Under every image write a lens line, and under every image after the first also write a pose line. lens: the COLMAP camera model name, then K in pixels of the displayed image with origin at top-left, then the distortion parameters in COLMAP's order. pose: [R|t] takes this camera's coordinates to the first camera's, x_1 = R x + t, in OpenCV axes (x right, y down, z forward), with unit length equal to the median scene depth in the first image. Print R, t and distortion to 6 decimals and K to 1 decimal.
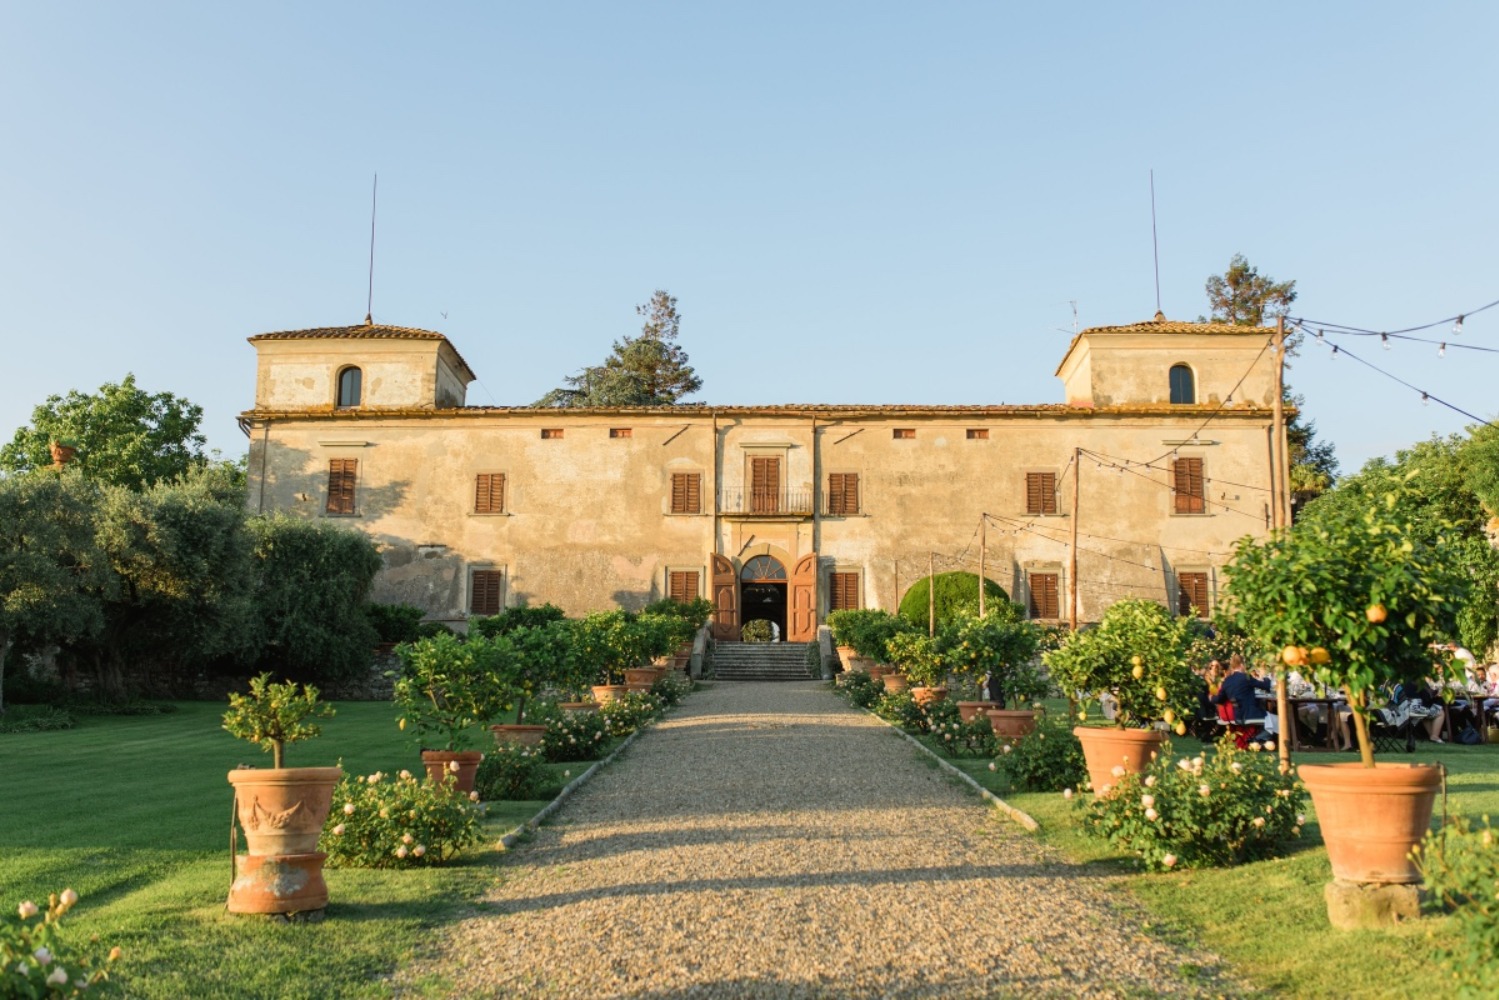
lens RADIAL K [[1489.8, 0, 749.5], [0, 1489.8, 500.0], [0, 0, 1]] dist [-0.001883, -0.012270]
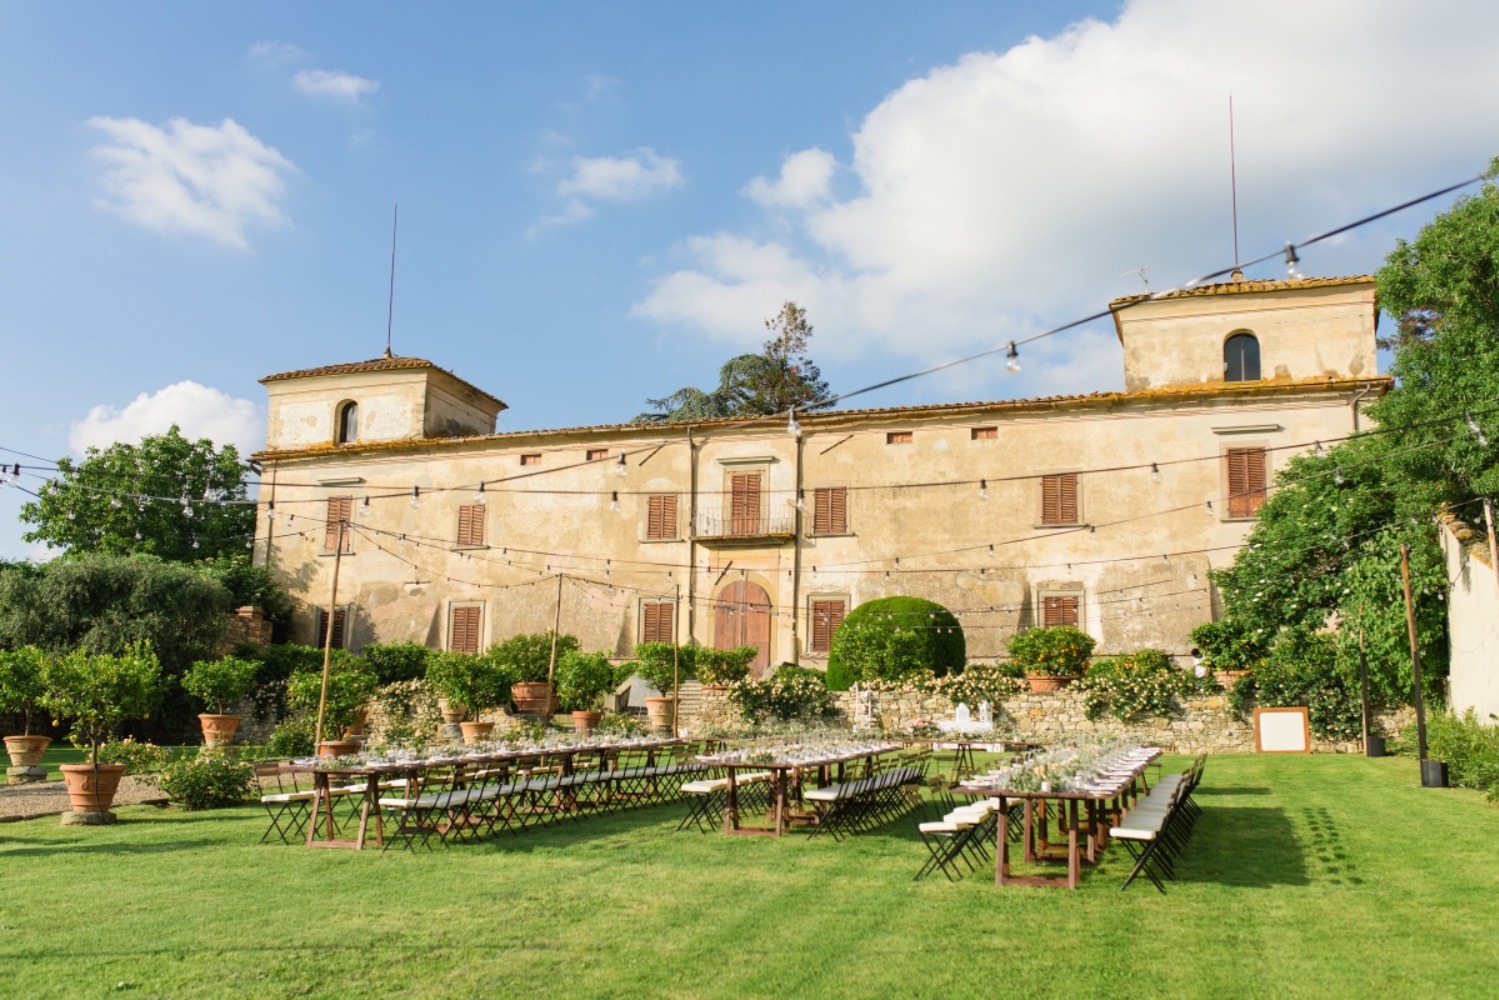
lens RADIAL K [[1489.8, 0, 749.5], [0, 1489.8, 500.0], [0, 0, 1]] dist [-0.001883, -0.012270]
pose [[0.947057, -0.043871, -0.318053, 0.294483], [0.036335, 0.998902, -0.029589, 0.013728], [0.319002, 0.016466, 0.947611, 0.156607]]
